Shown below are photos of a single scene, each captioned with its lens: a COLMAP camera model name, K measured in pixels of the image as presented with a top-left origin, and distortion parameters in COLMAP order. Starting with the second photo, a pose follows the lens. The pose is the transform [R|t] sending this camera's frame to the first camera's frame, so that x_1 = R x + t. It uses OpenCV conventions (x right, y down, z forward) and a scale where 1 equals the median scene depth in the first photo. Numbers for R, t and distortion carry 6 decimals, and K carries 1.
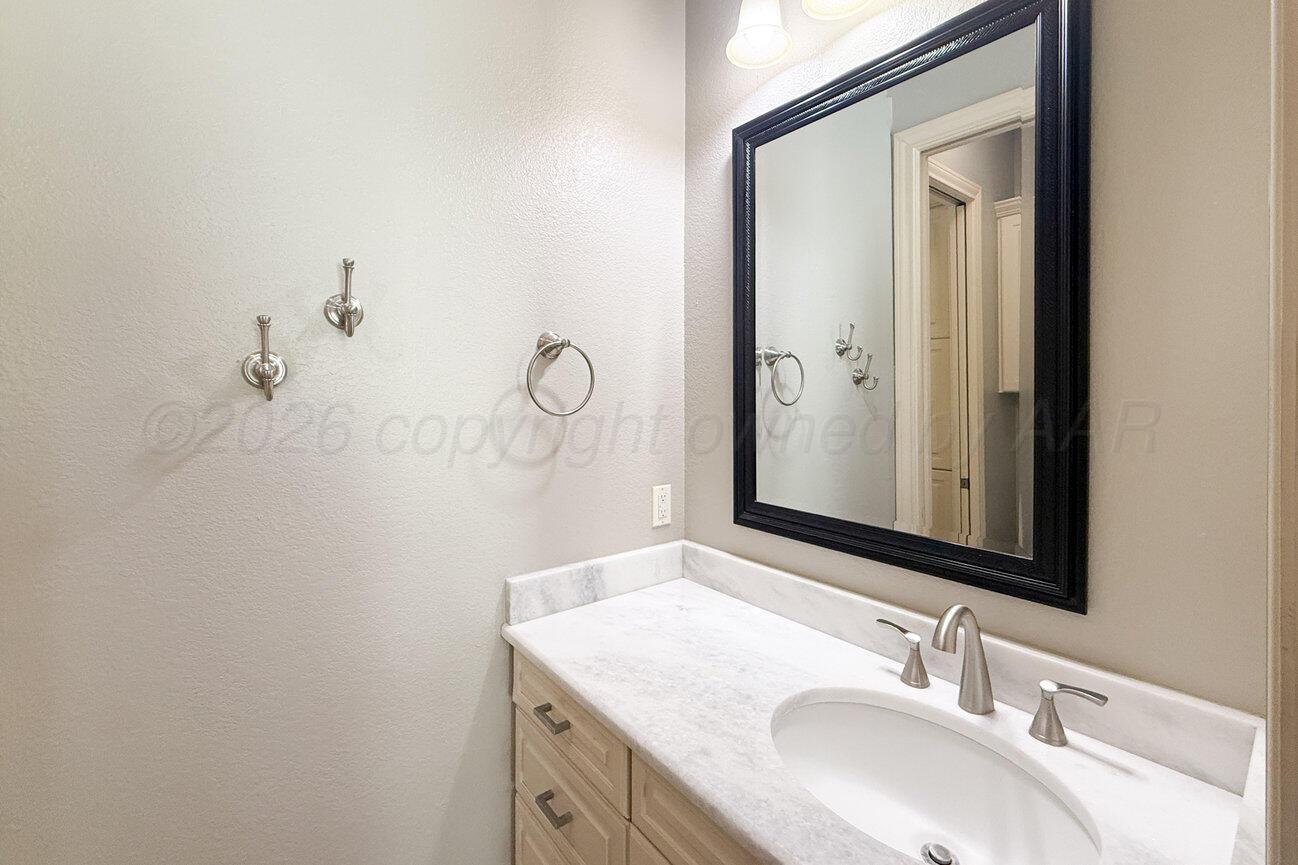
lens RADIAL K [[522.1, 0, 647.3], [0, 522.1, 401.6], [0, 0, 1]] dist [0.001019, 0.000074]
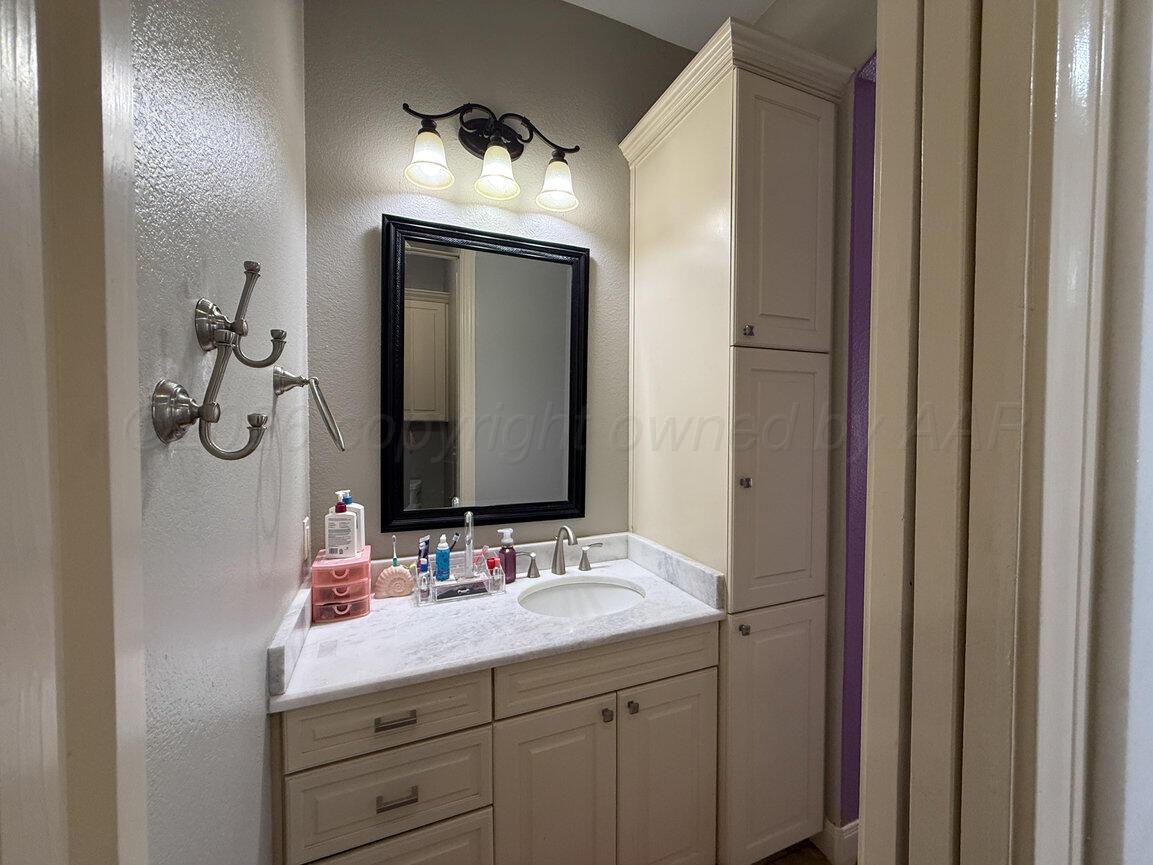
lens RADIAL K [[460.4, 0, 573.6], [0, 460.4, 431.9], [0, 0, 1]] dist [-0.000123, -0.000231]
pose [[0.267529, -0.025477, 0.963213, -1.171039], [-0.008429, 0.999550, 0.028779, -0.063718], [-0.963513, -0.015818, 0.267194, 0.419253]]
